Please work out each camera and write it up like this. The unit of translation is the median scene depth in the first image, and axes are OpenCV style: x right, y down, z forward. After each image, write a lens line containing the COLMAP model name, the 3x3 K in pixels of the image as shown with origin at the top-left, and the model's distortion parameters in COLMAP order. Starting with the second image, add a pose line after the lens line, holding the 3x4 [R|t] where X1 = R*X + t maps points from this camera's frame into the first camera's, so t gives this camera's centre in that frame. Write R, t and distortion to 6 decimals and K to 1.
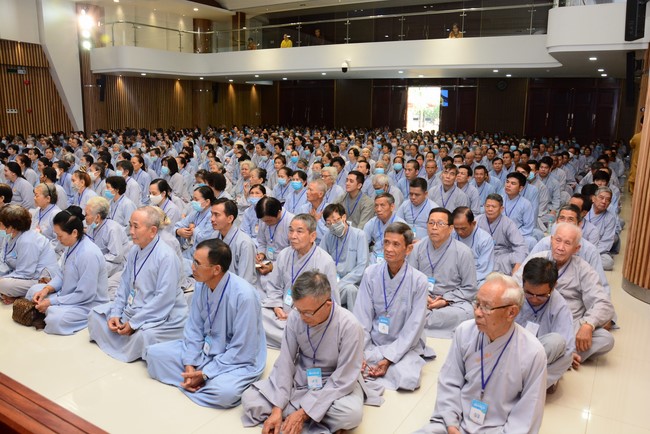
lens RADIAL K [[524.4, 0, 325.7], [0, 524.4, 214.9], [0, 0, 1]] dist [-0.133786, 0.110205]
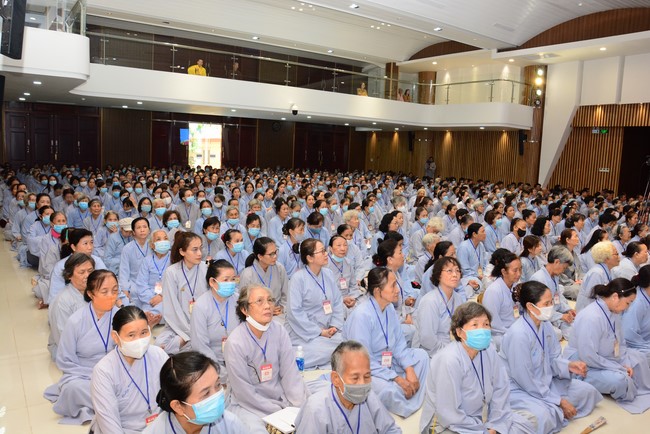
lens RADIAL K [[524.4, 0, 321.9], [0, 524.4, 217.1], [0, 0, 1]] dist [-0.133786, 0.110205]
pose [[0.427623, -0.103894, 0.897967, -0.863698], [0.137947, 0.989238, 0.048762, -0.117775], [-0.893370, 0.103021, 0.437353, 0.520892]]
